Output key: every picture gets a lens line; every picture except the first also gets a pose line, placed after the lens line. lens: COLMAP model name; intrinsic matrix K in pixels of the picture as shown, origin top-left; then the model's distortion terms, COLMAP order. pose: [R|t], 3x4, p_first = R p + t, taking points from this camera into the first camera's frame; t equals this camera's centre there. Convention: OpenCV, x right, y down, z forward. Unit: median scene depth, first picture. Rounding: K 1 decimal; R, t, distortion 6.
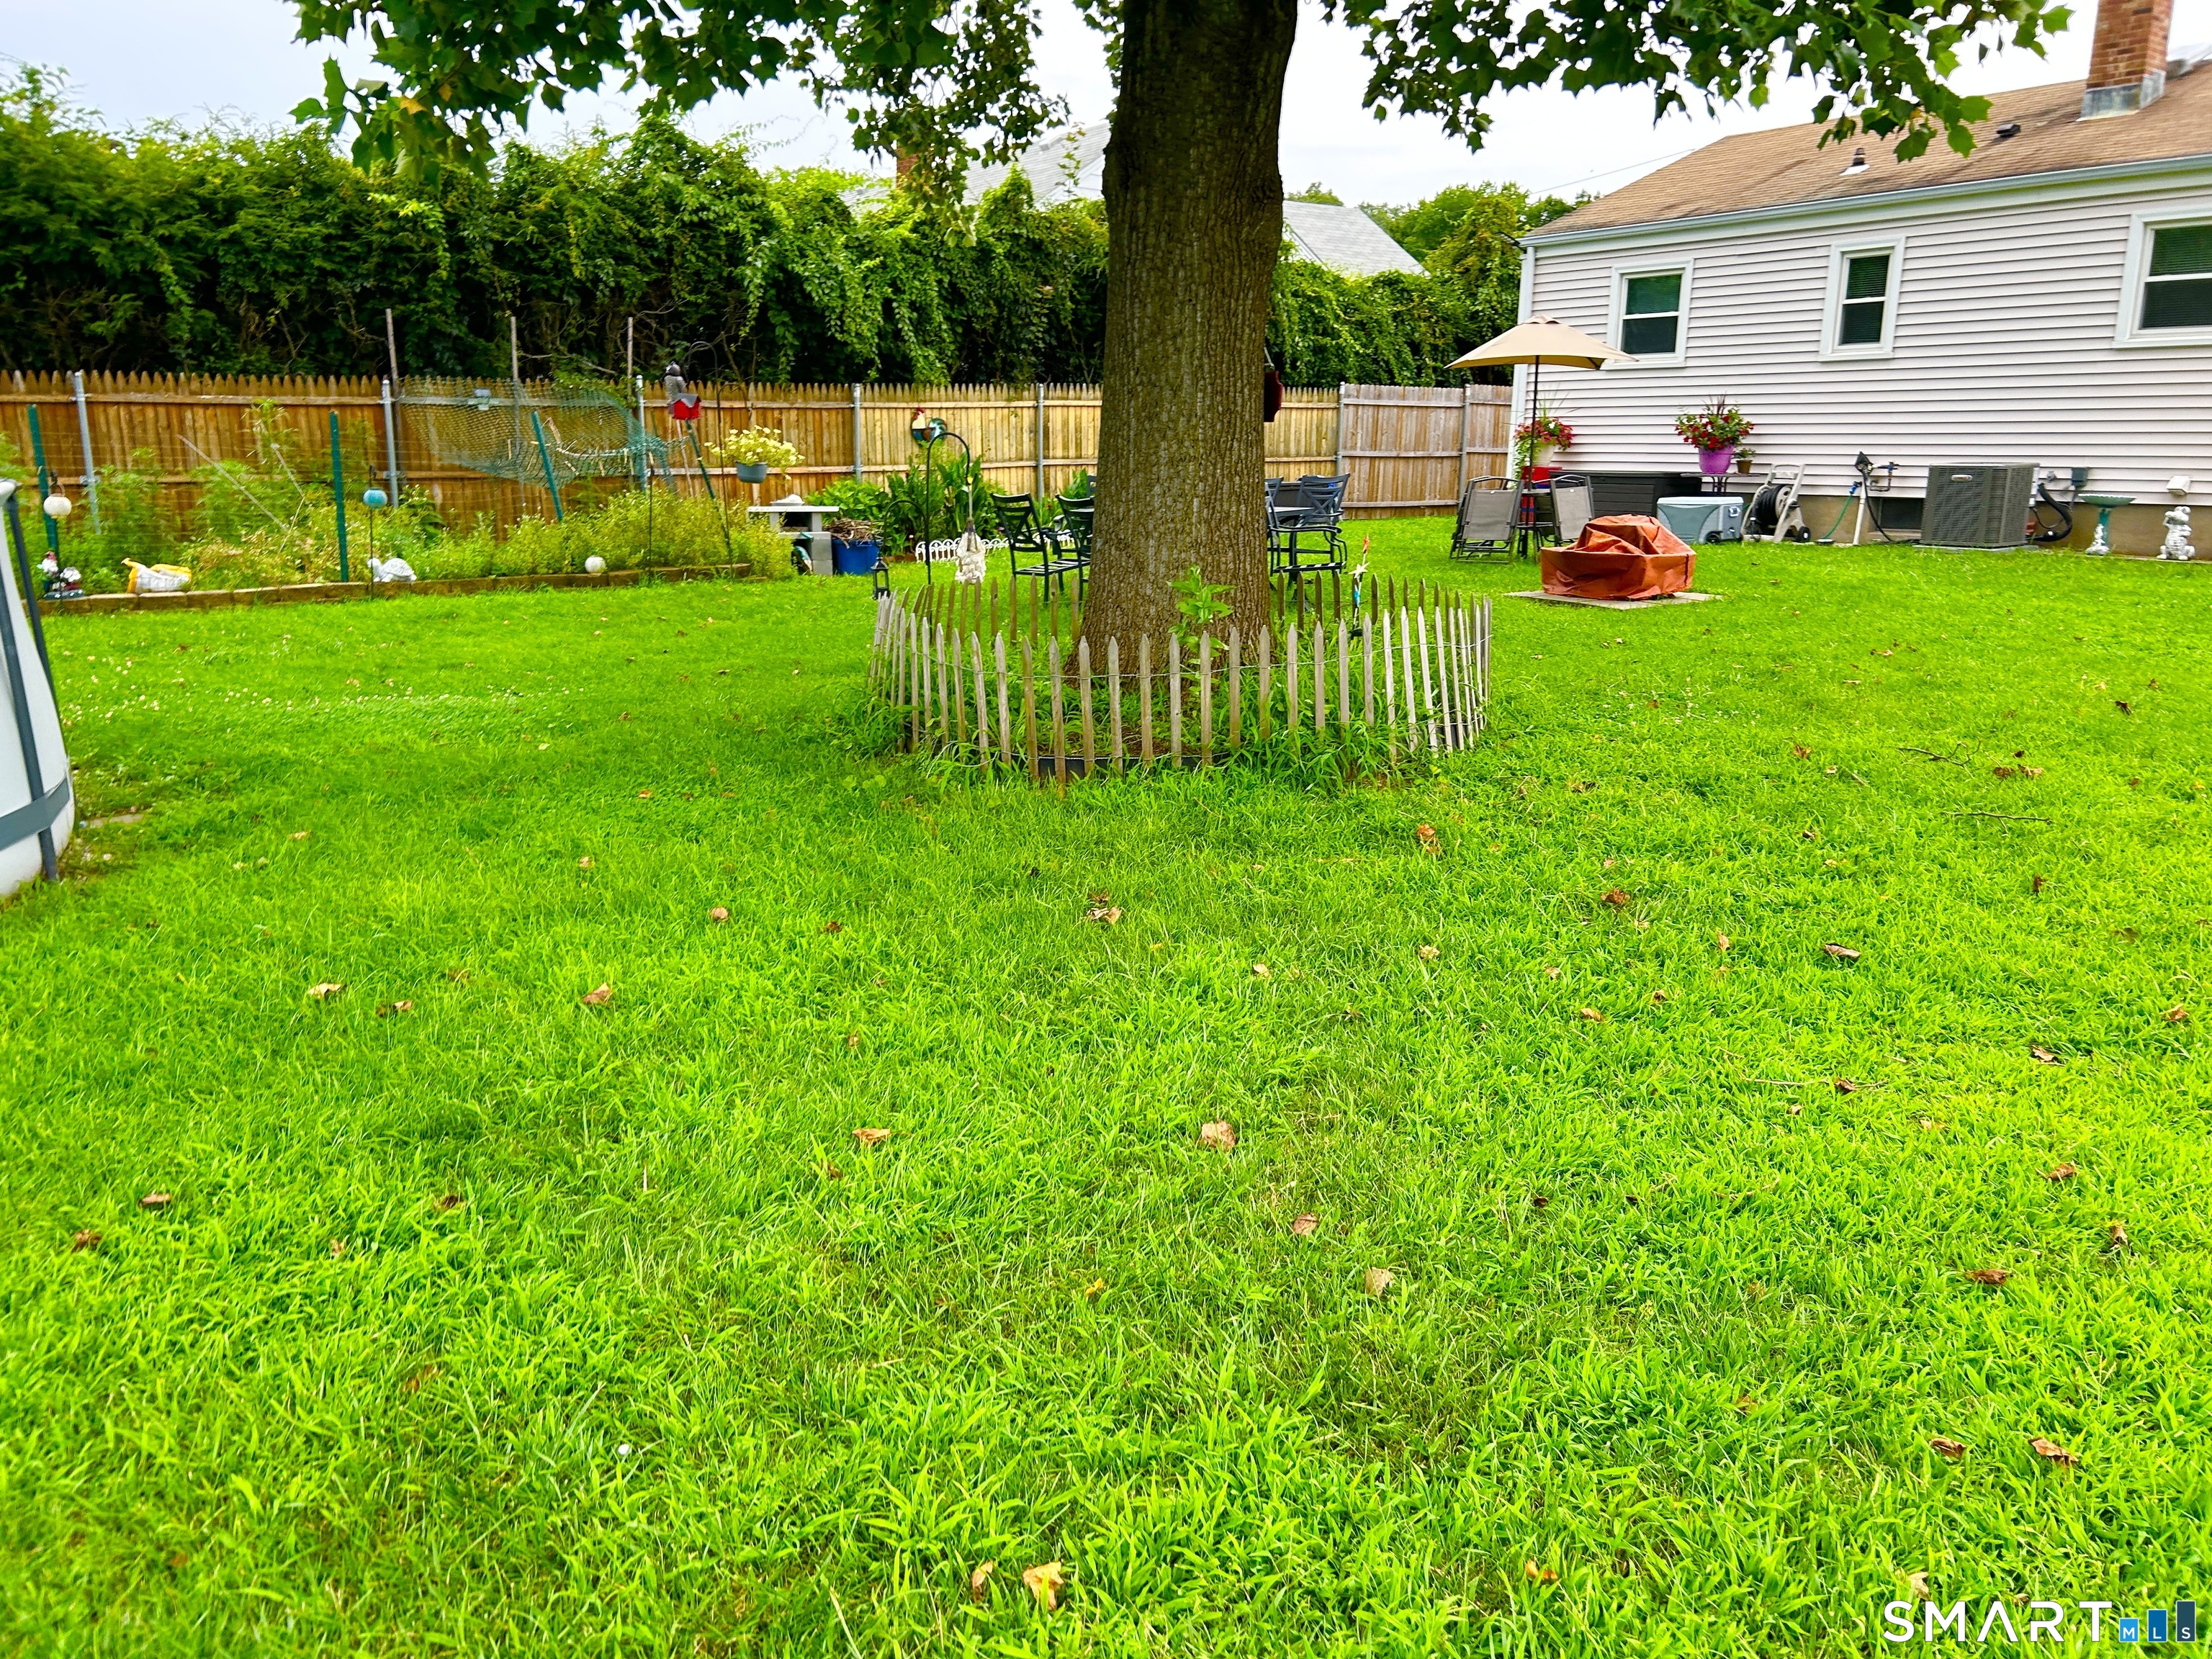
lens RADIAL K [[1664.6, 0, 1115.9], [0, 1664.6, 834.8], [0, 0, 1]] dist [0.043302, -0.044562]
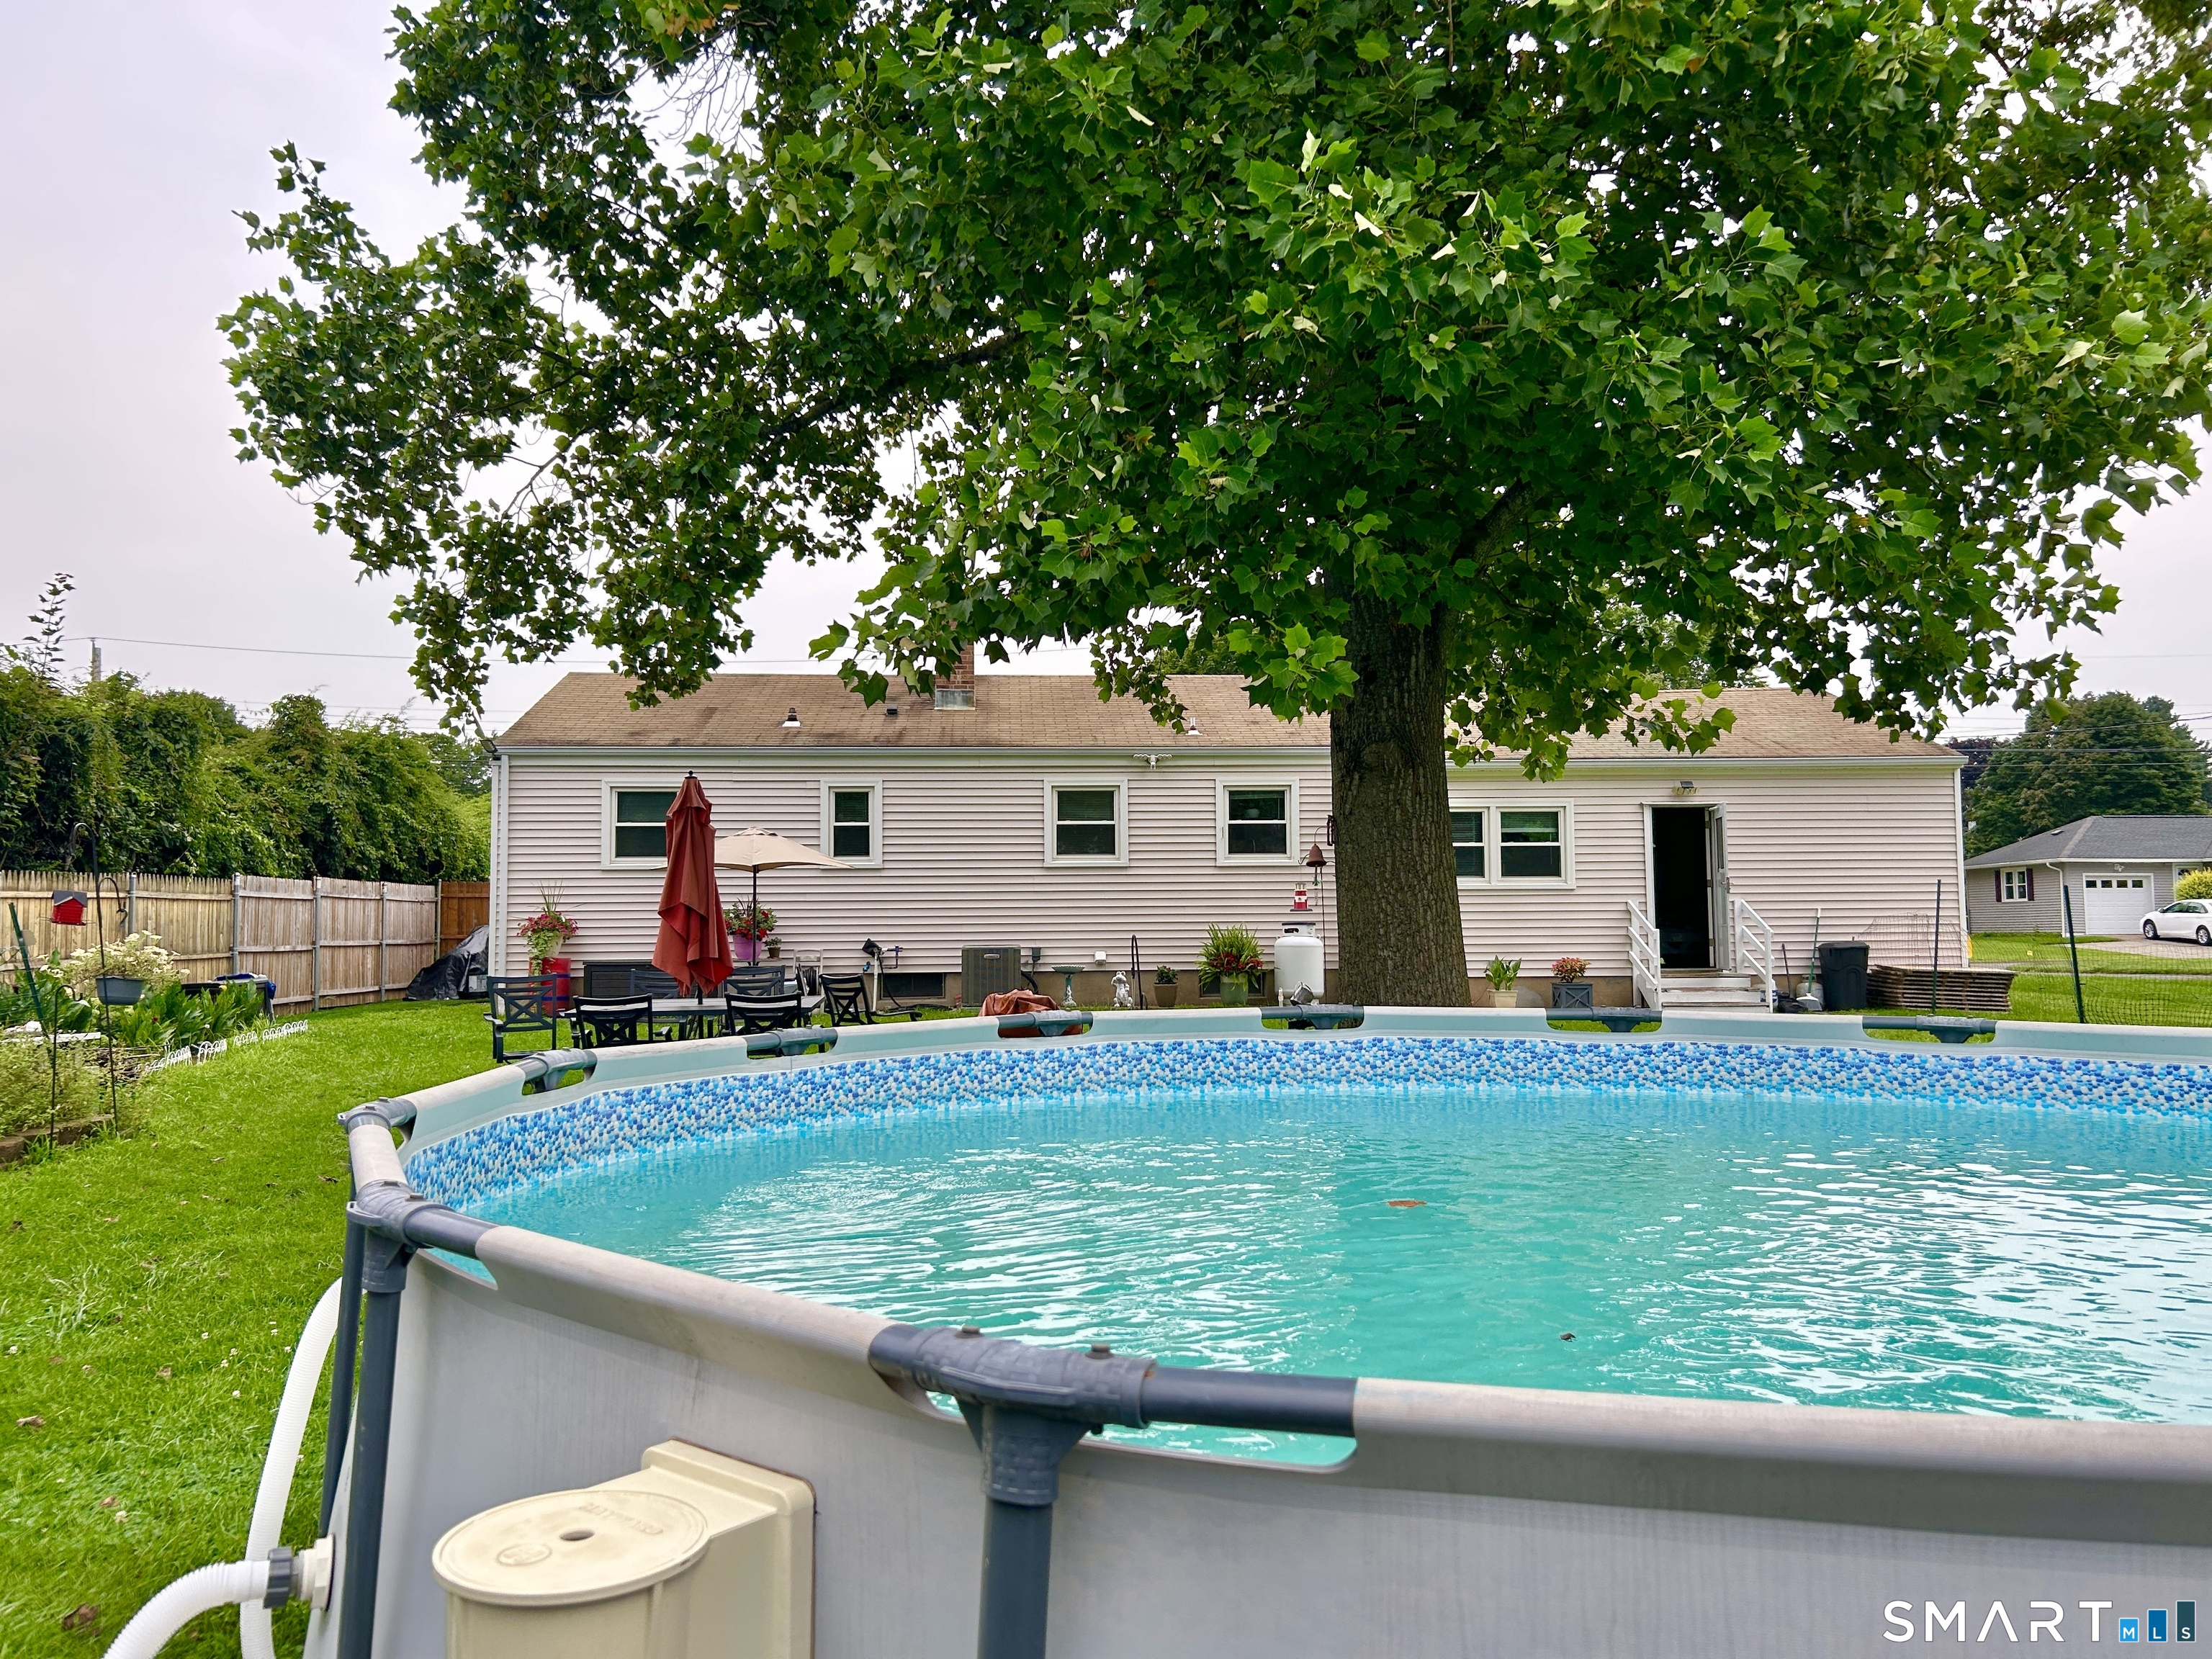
lens RADIAL K [[1664.6, 0, 1106.3], [0, 1664.6, 844.4], [0, 0, 1]] dist [0.043302, -0.044562]
pose [[0.527622, 0.030428, 0.848934, -0.698210], [0.203980, 0.965581, -0.161384, -0.077032], [-0.824626, 0.258316, 0.503255, 0.268458]]
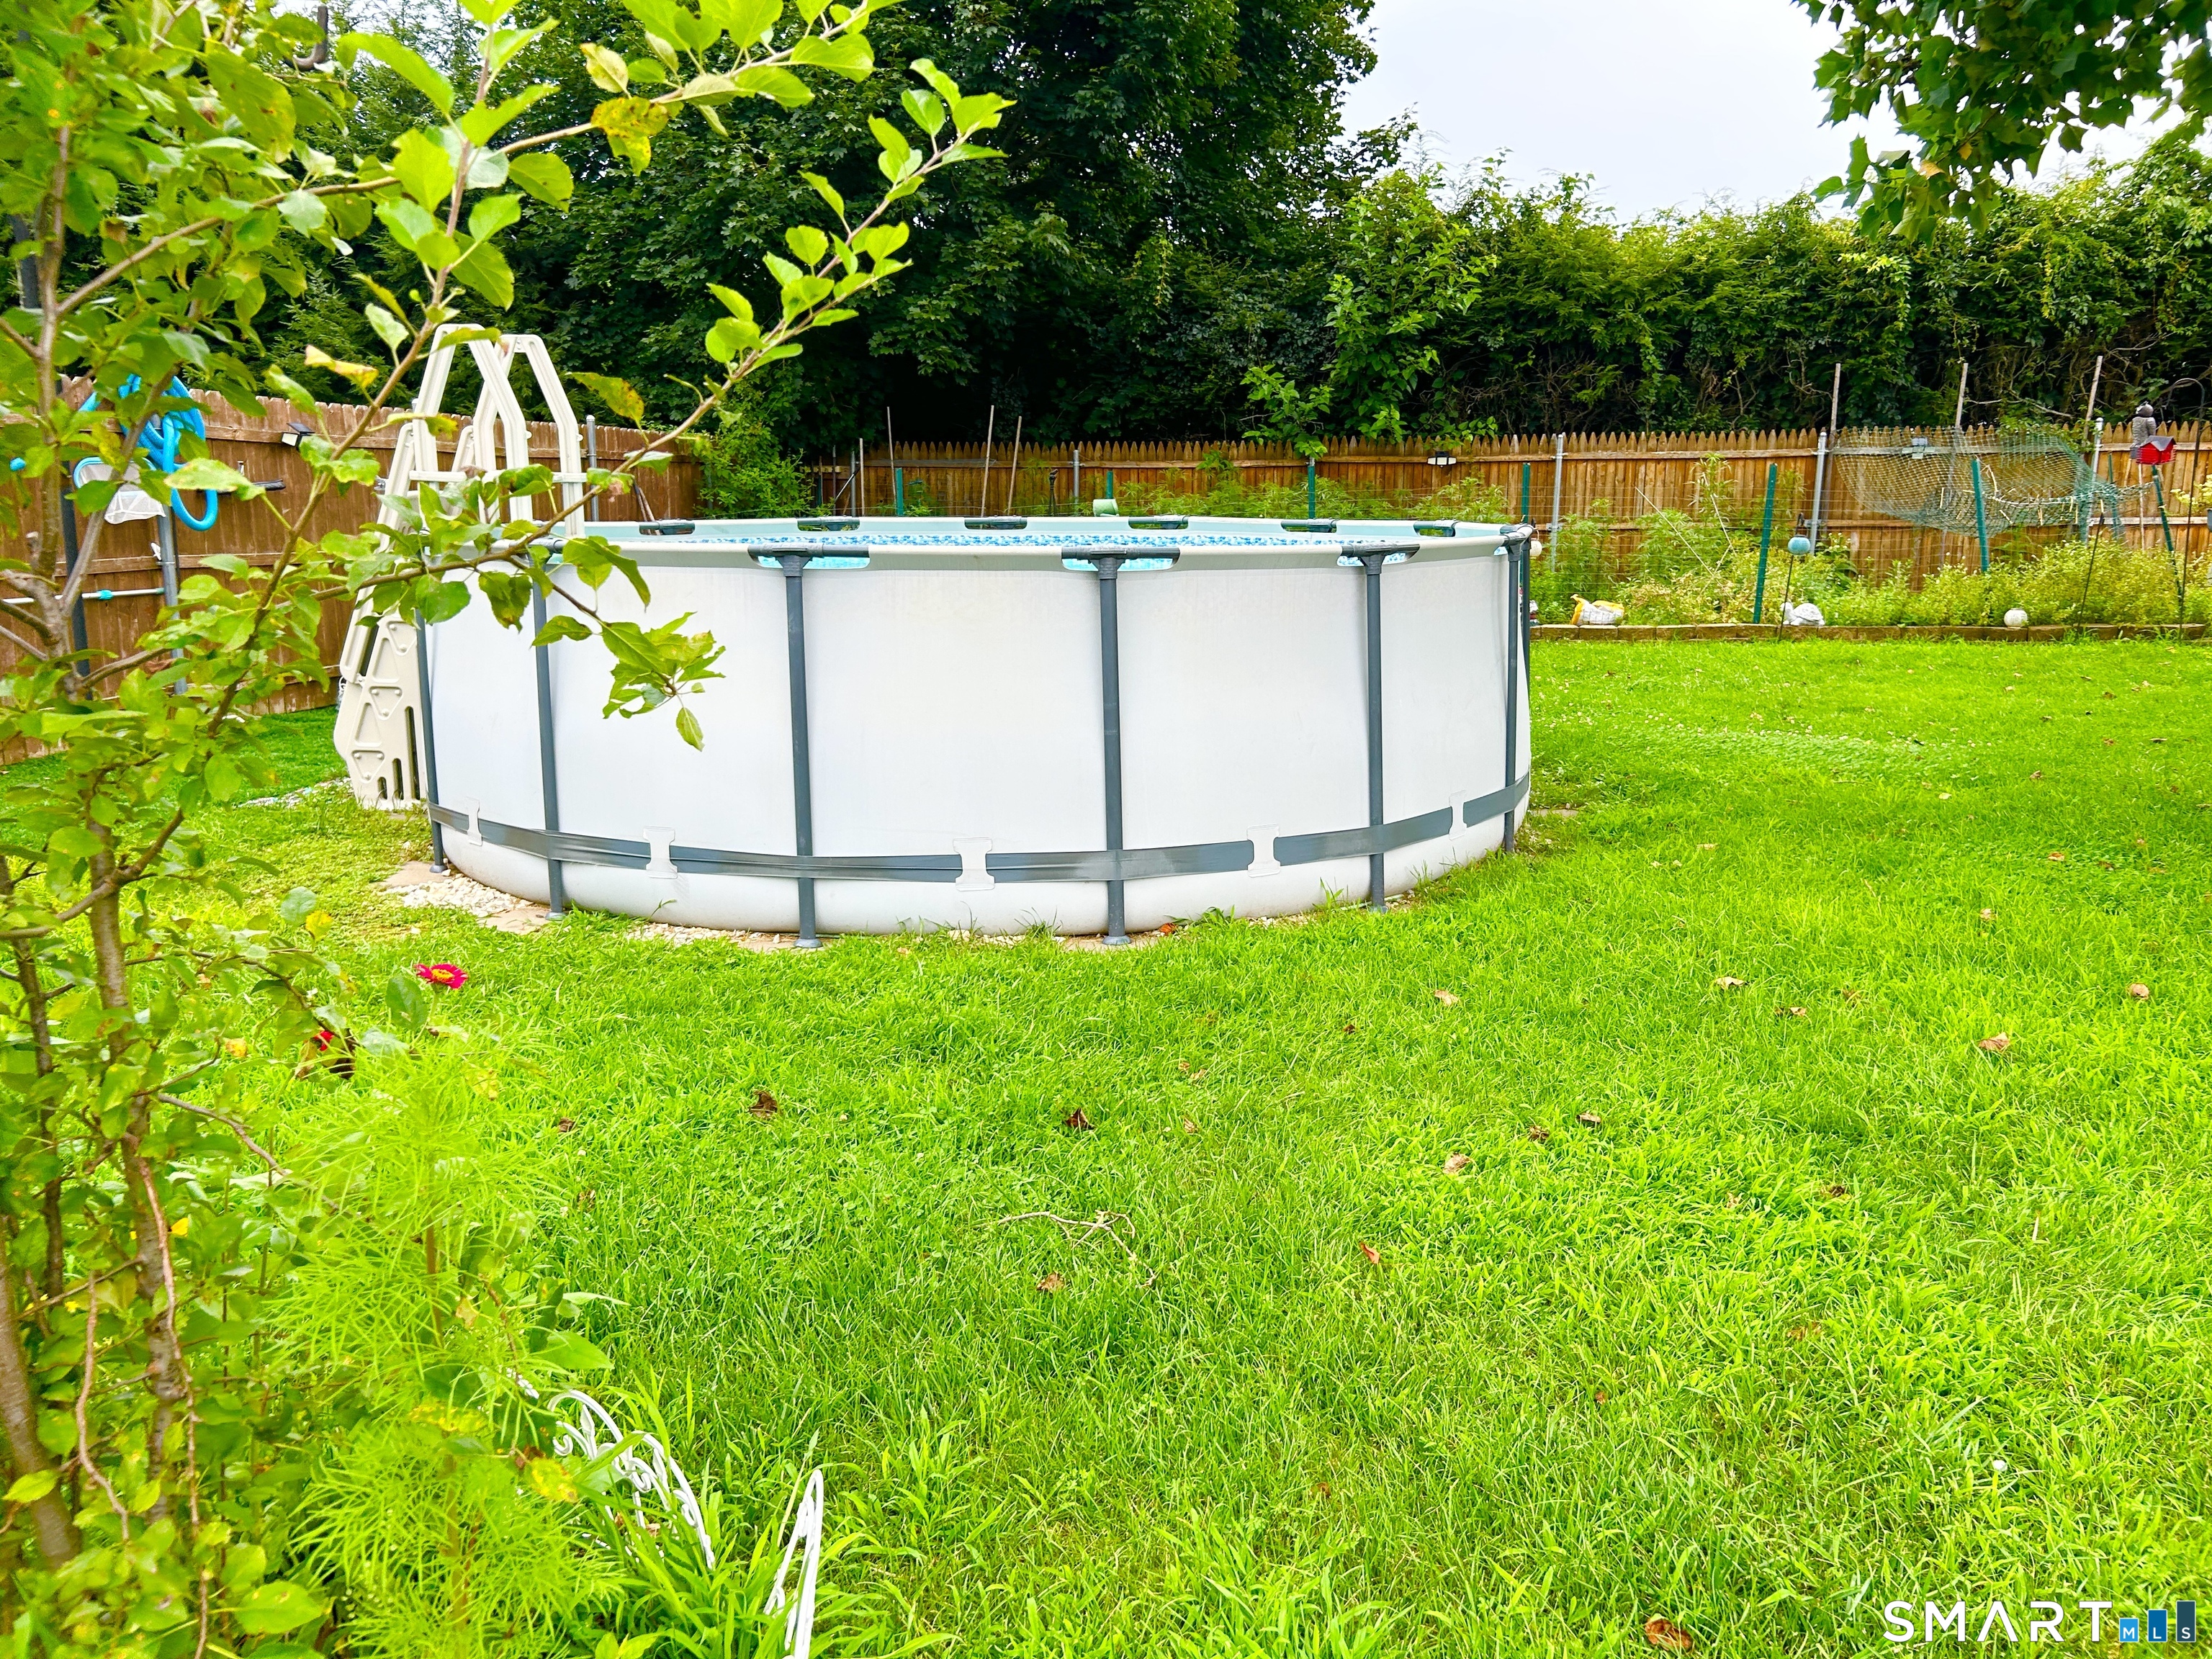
lens RADIAL K [[1664.6, 0, 1114.1], [0, 1664.6, 815.9], [0, 0, 1]] dist [0.043302, -0.044562]
pose [[0.712062, 0.131200, -0.689750, -0.004315], [-0.158069, 0.987122, 0.024583, 0.007057], [0.684092, 0.091523, 0.723631, -0.029609]]
